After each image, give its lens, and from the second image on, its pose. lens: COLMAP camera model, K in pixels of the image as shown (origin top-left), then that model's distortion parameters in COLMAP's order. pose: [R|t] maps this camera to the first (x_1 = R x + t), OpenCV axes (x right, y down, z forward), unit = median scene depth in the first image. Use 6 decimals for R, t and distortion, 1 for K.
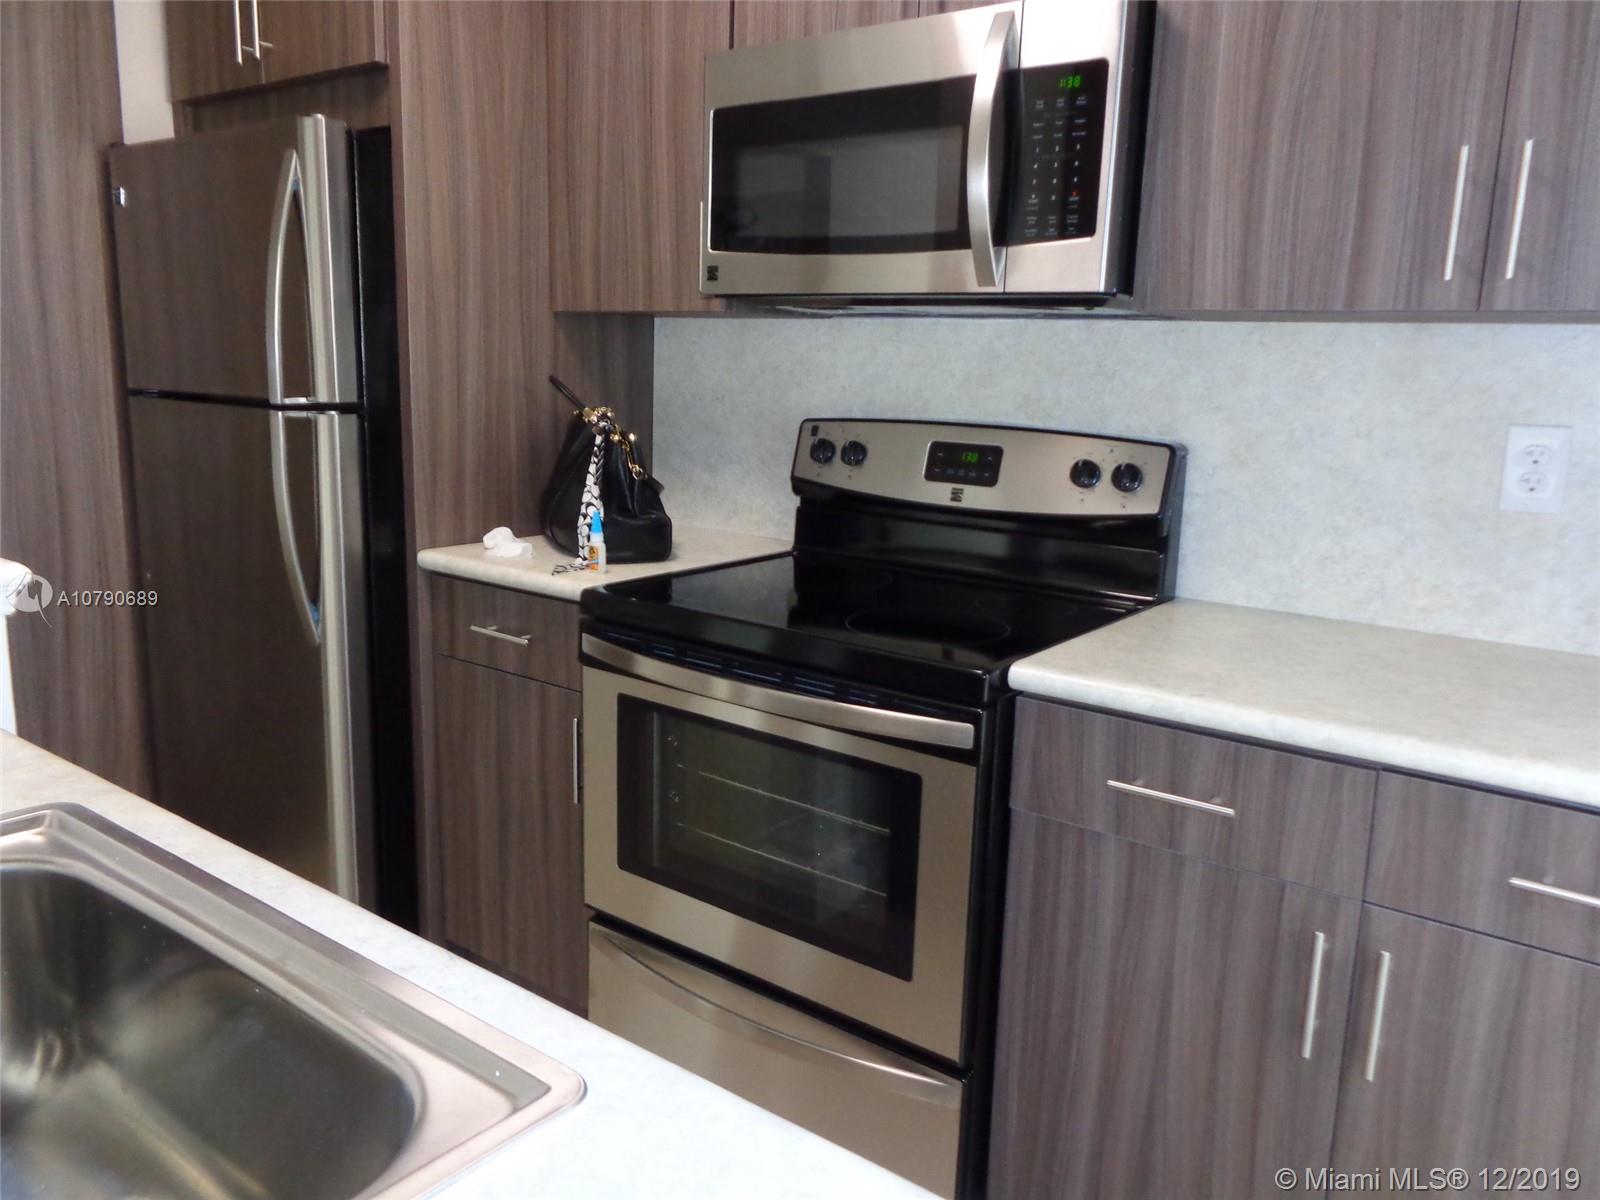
lens RADIAL K [[1208.1, 0, 811.8], [0, 1208.1, 603.1], [0, 0, 1]] dist [-0.003375, -0.000769]
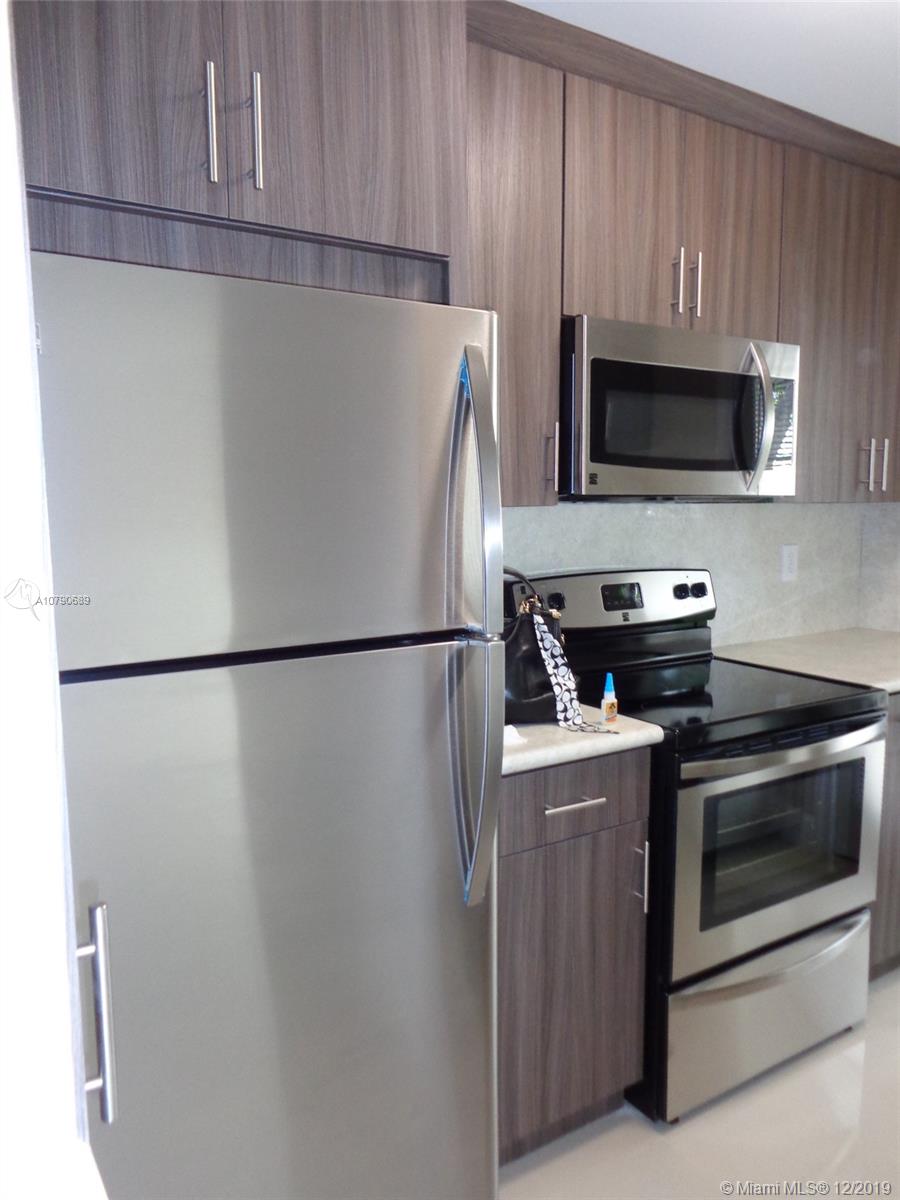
lens RADIAL K [[906.1, 0, 451.8], [0, 906.1, 609.0], [0, 0, 1]] dist [-0.003375, -0.000769]
pose [[0.345977, -0.142929, 0.927293, -1.109156], [0.201938, 0.976509, 0.075171, -0.248472], [-0.916254, 0.161248, 0.366712, 0.830063]]
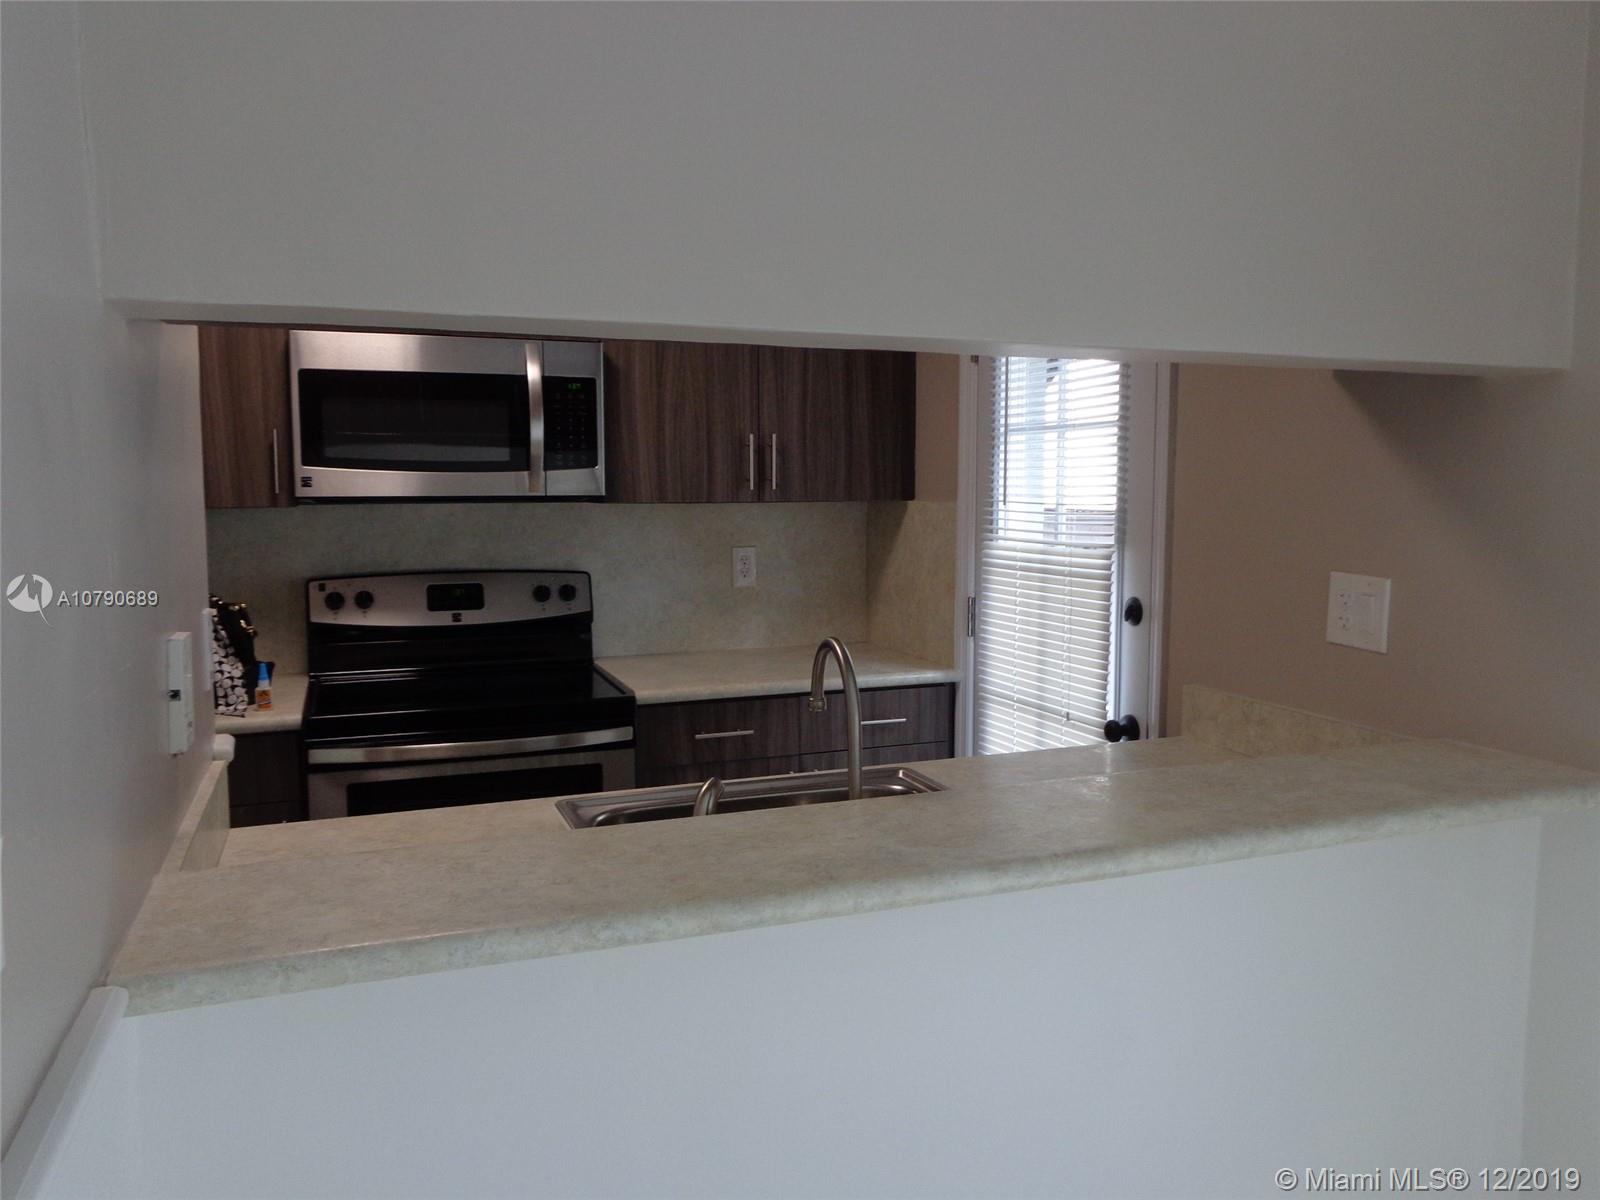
lens RADIAL K [[1183.8, 0, 800.0], [0, 1183.8, 600.0], [0, 0, 1]] dist [0.006351, 0.003224]
pose [[0.534574, -0.113037, 0.837528, -0.970378], [0.187795, 0.982126, 0.012687, -0.051733], [-0.823992, 0.150501, 0.546247, -0.200731]]
